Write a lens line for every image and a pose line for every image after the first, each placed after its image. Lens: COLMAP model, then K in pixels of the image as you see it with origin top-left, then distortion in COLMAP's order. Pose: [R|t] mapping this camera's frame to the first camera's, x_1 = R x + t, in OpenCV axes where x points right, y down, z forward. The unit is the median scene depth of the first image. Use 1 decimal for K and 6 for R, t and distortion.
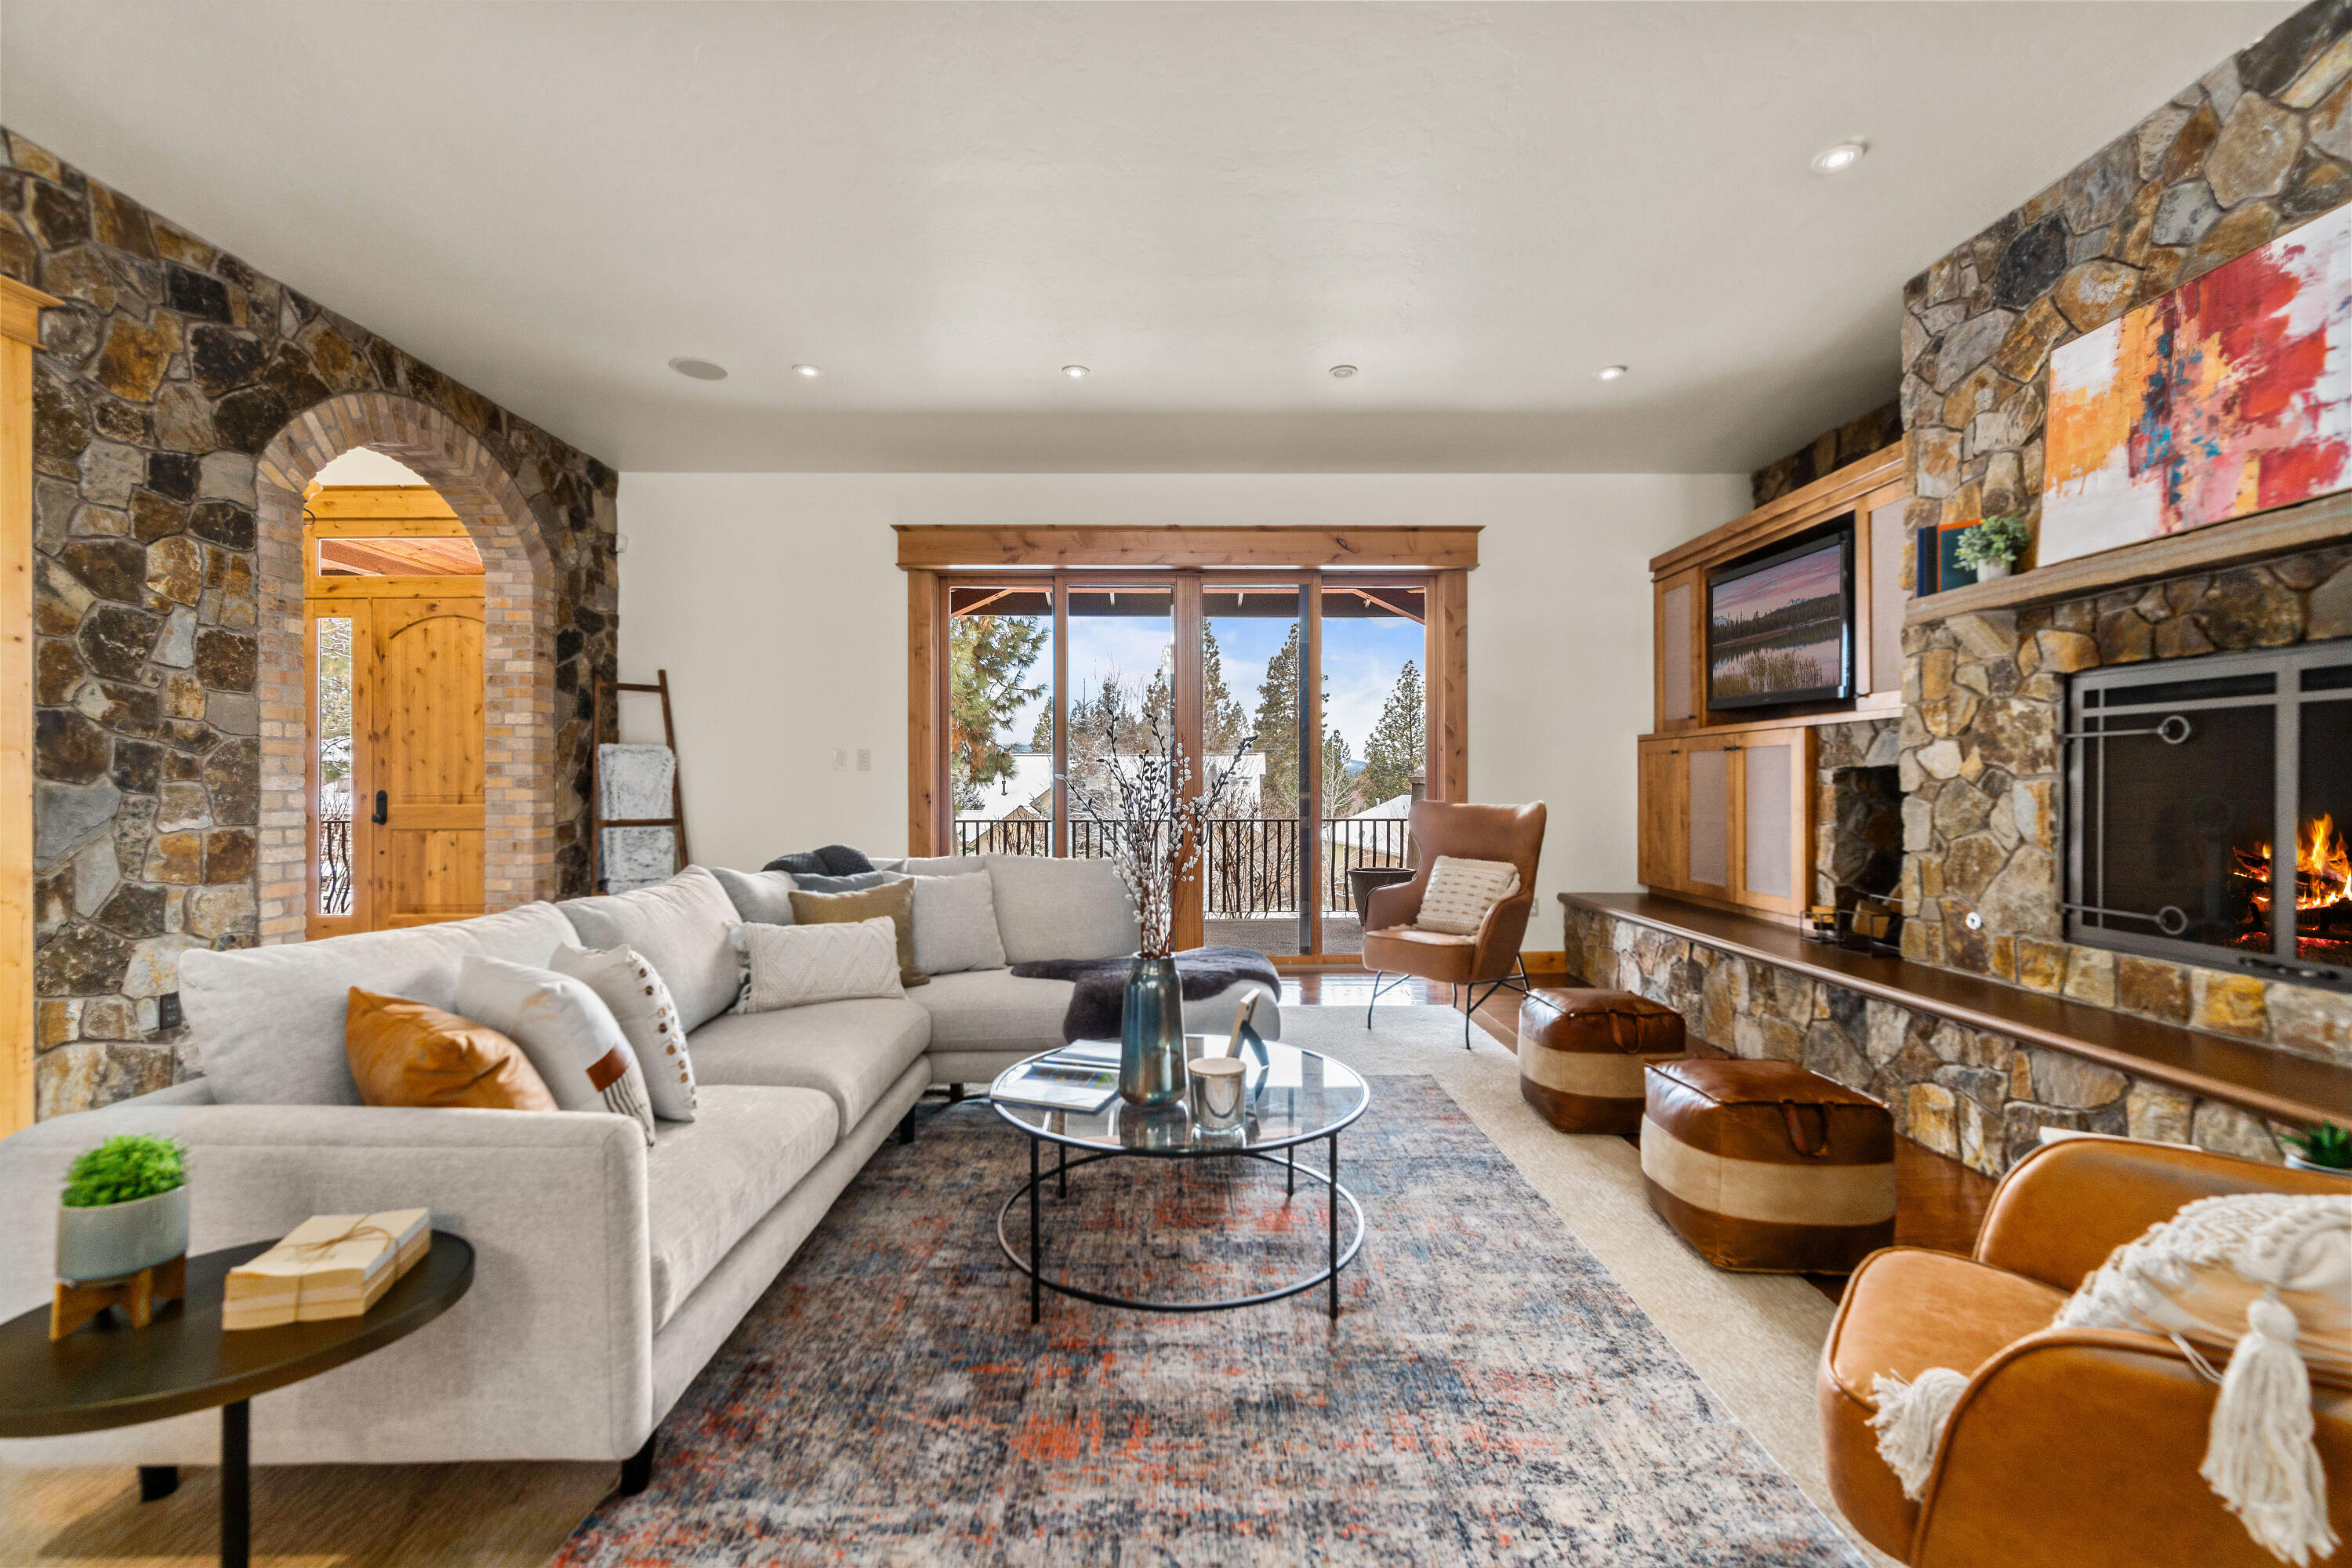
lens RADIAL K [[1027.0, 0, 1177.0], [0, 1027.0, 784.1], [0, 0, 1]] dist [-0.005474, -0.000707]
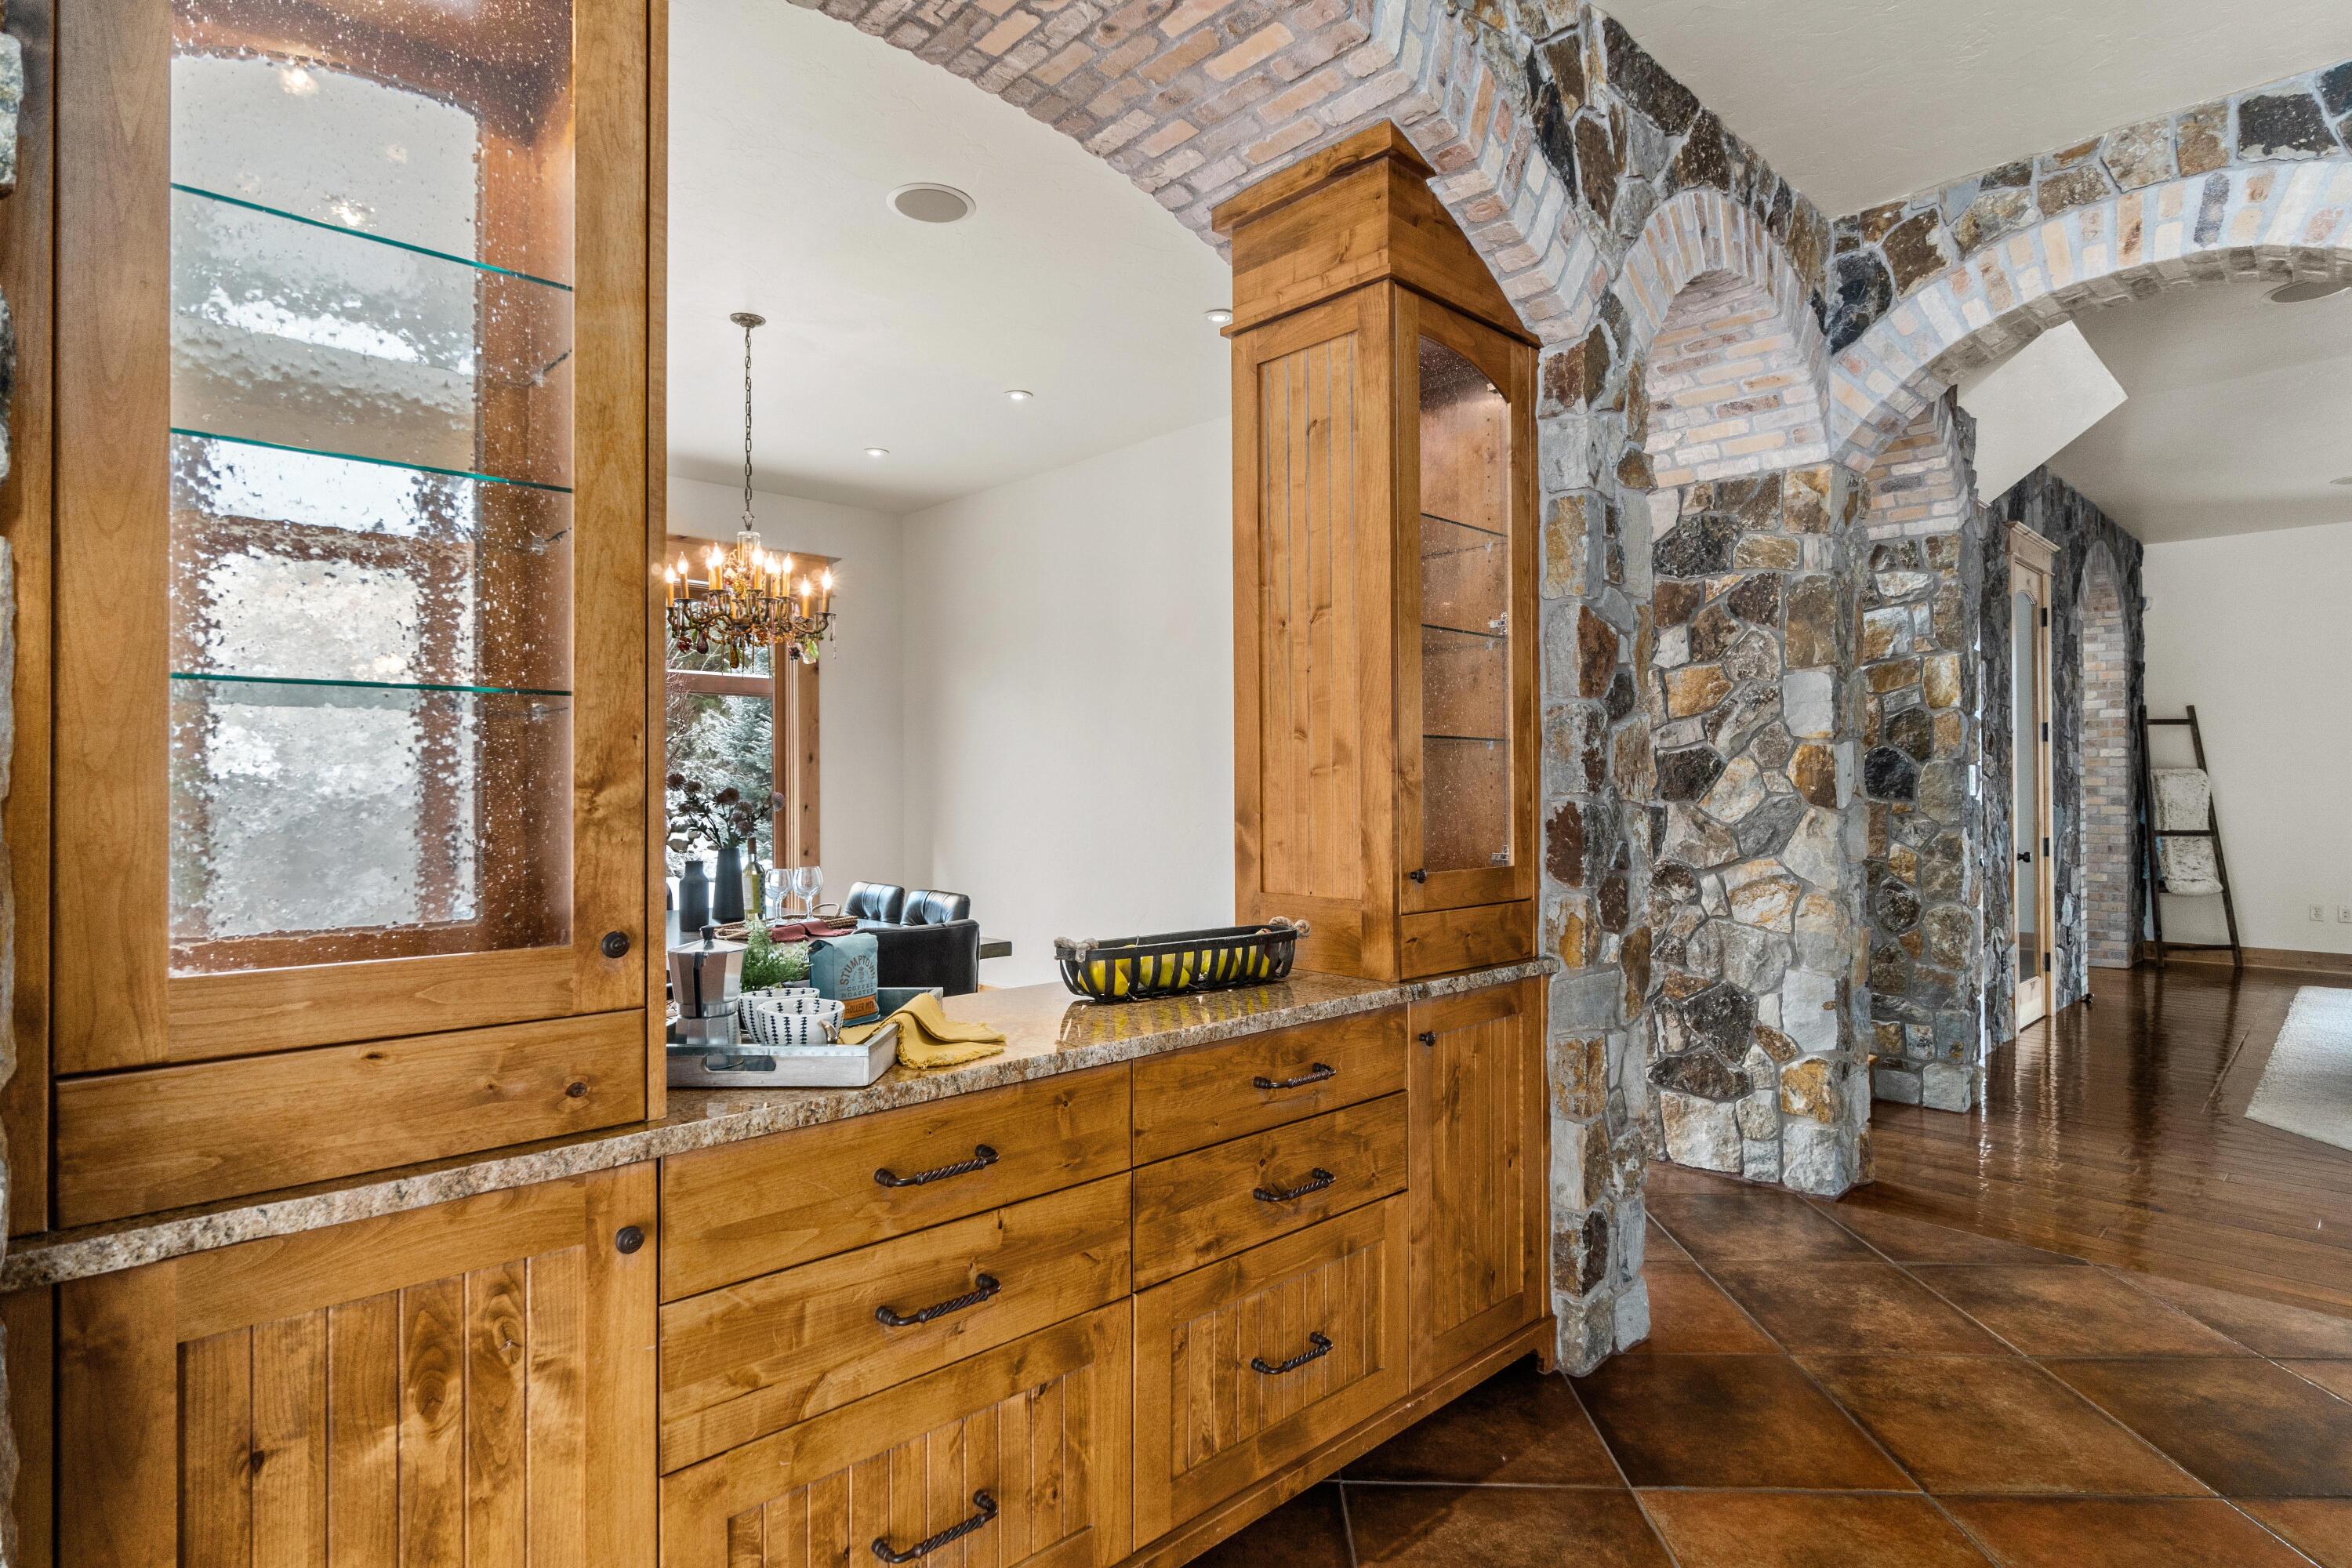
lens RADIAL K [[1210.3, 0, 1185.1], [0, 1210.3, 784.2], [0, 0, 1]] dist [-0.001003, 0.000301]
pose [[0.687952, -0.002158, -0.725753, -0.331424], [0.000583, 0.999997, -0.002421, -0.019900], [0.725756, 0.001242, 0.687951, -0.948311]]
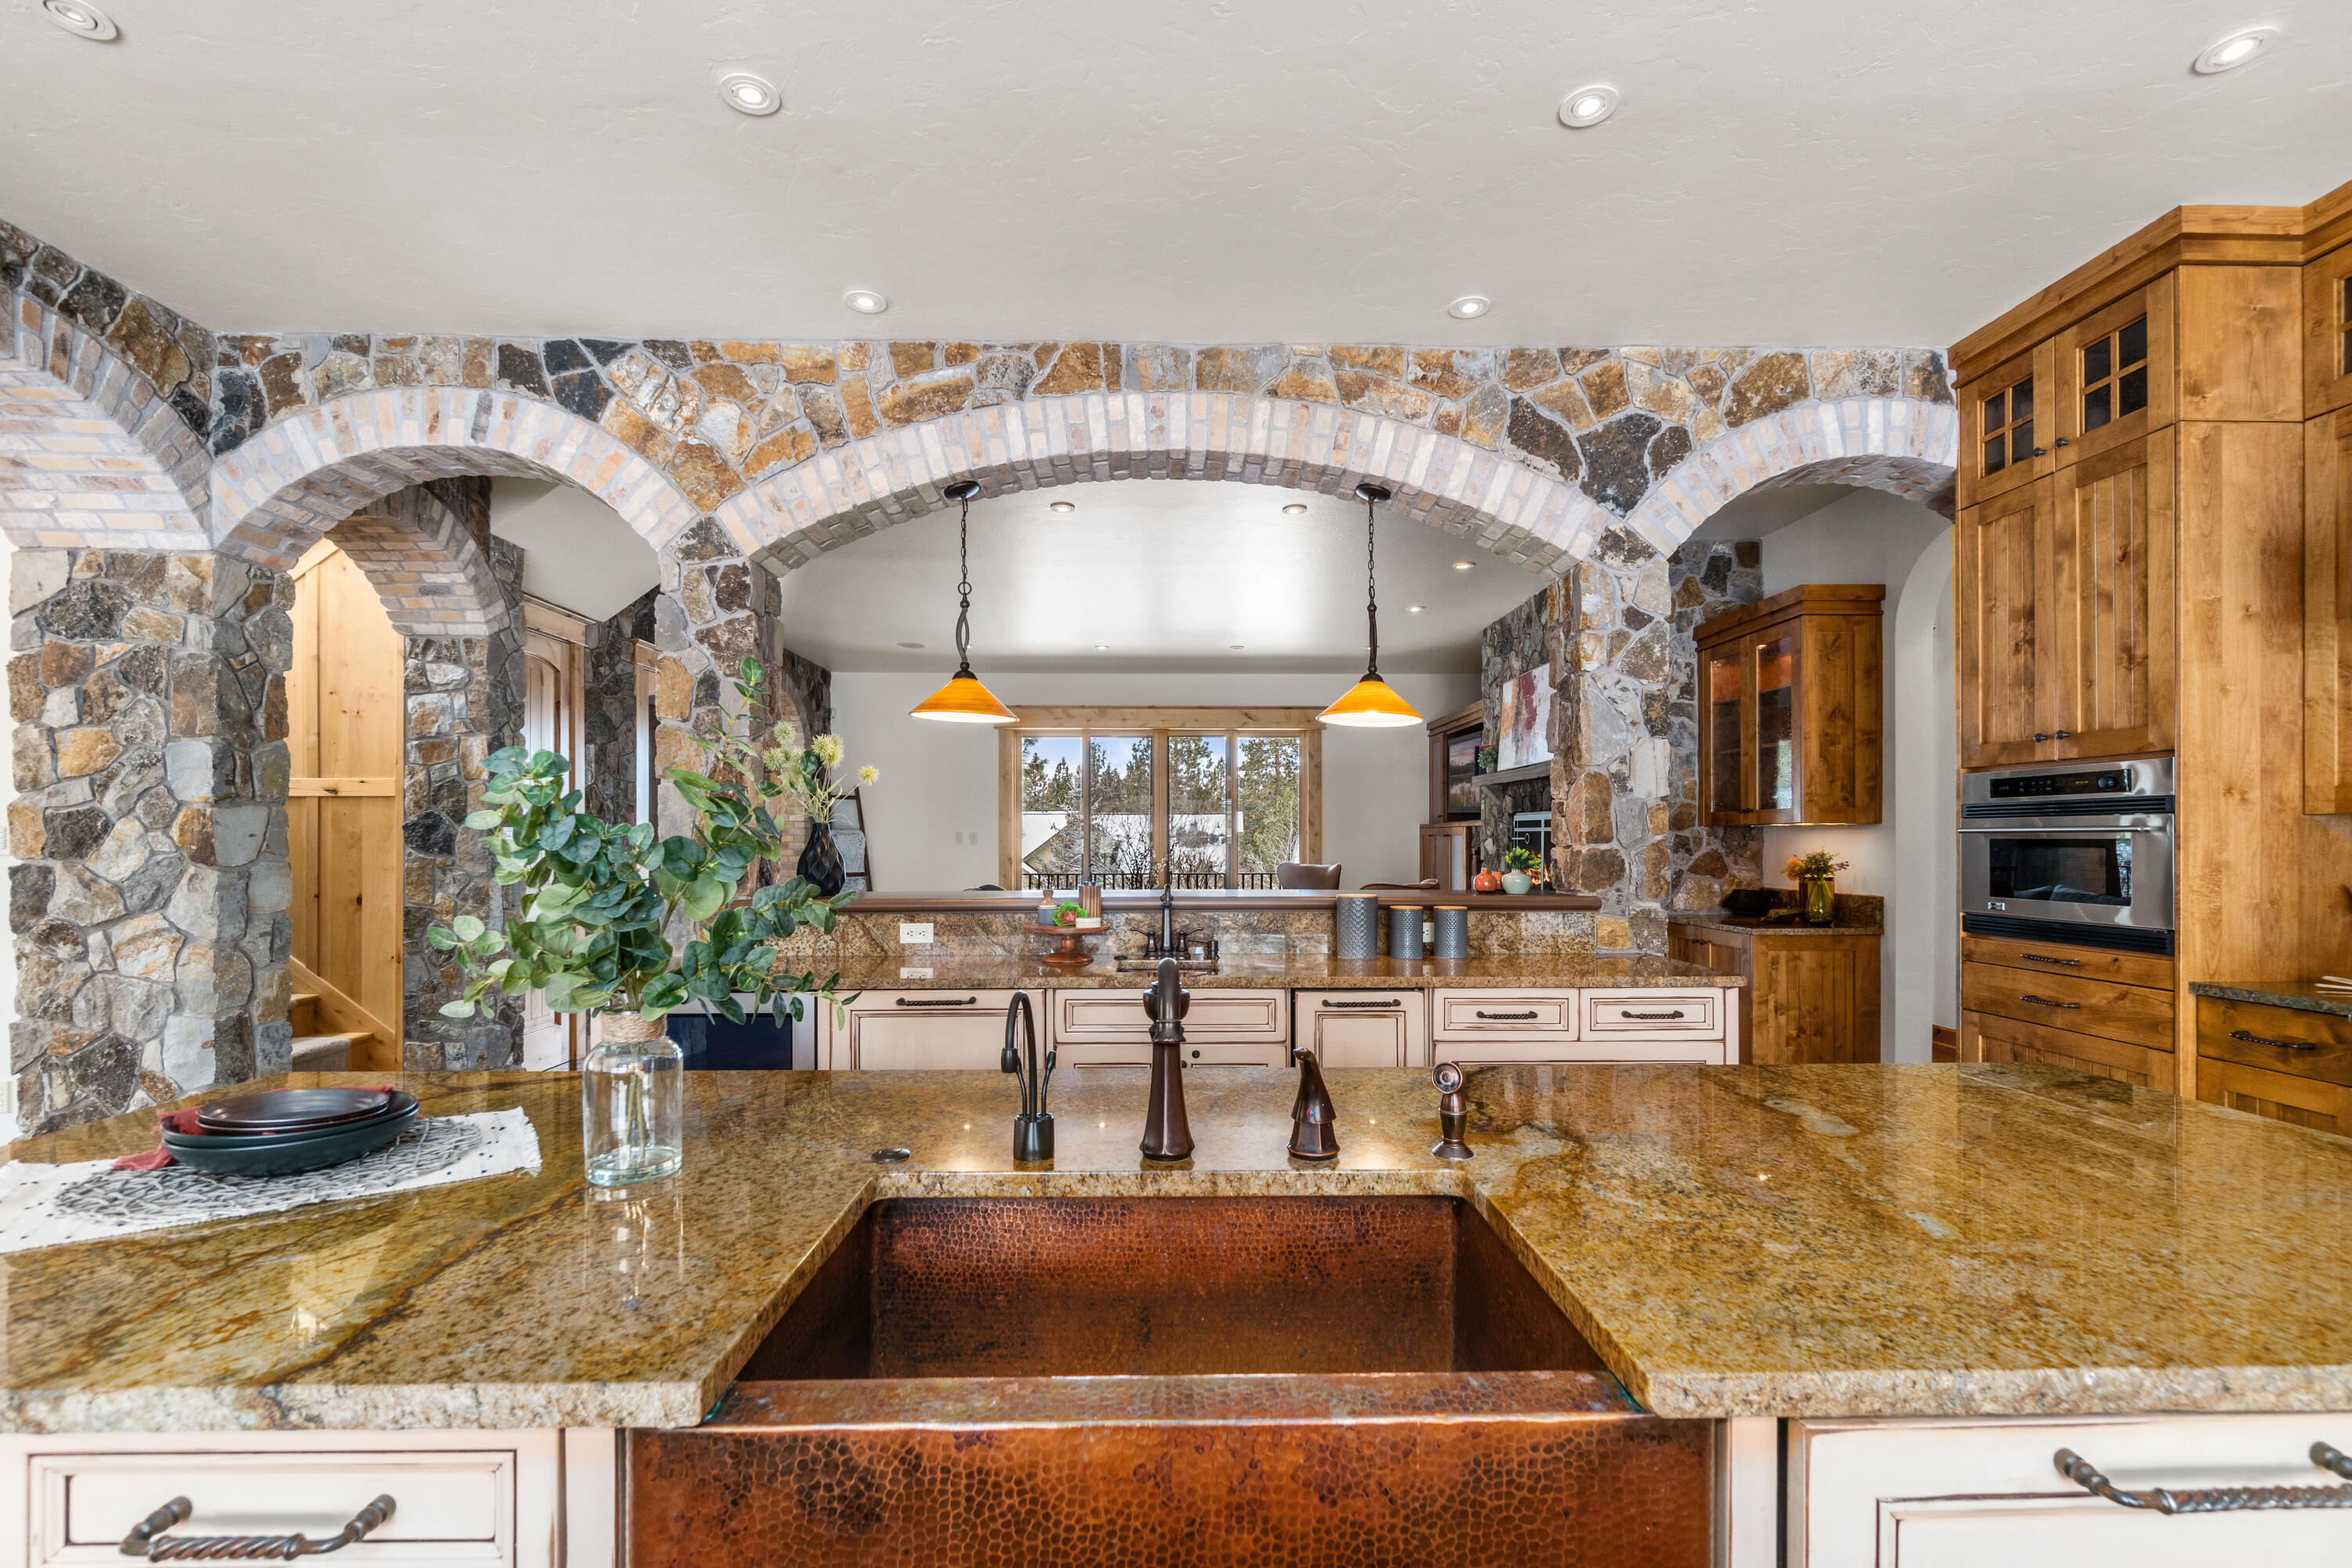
lens RADIAL K [[1027.0, 0, 1175.3], [0, 1027.0, 841.1], [0, 0, 1]] dist [-0.005474, -0.000707]
pose [[0.999877, 0.001741, 0.015582, 0.011017], [-0.001753, 0.999998, 0.000733, -0.024607], [-0.015581, -0.000760, 0.999878, -0.861453]]
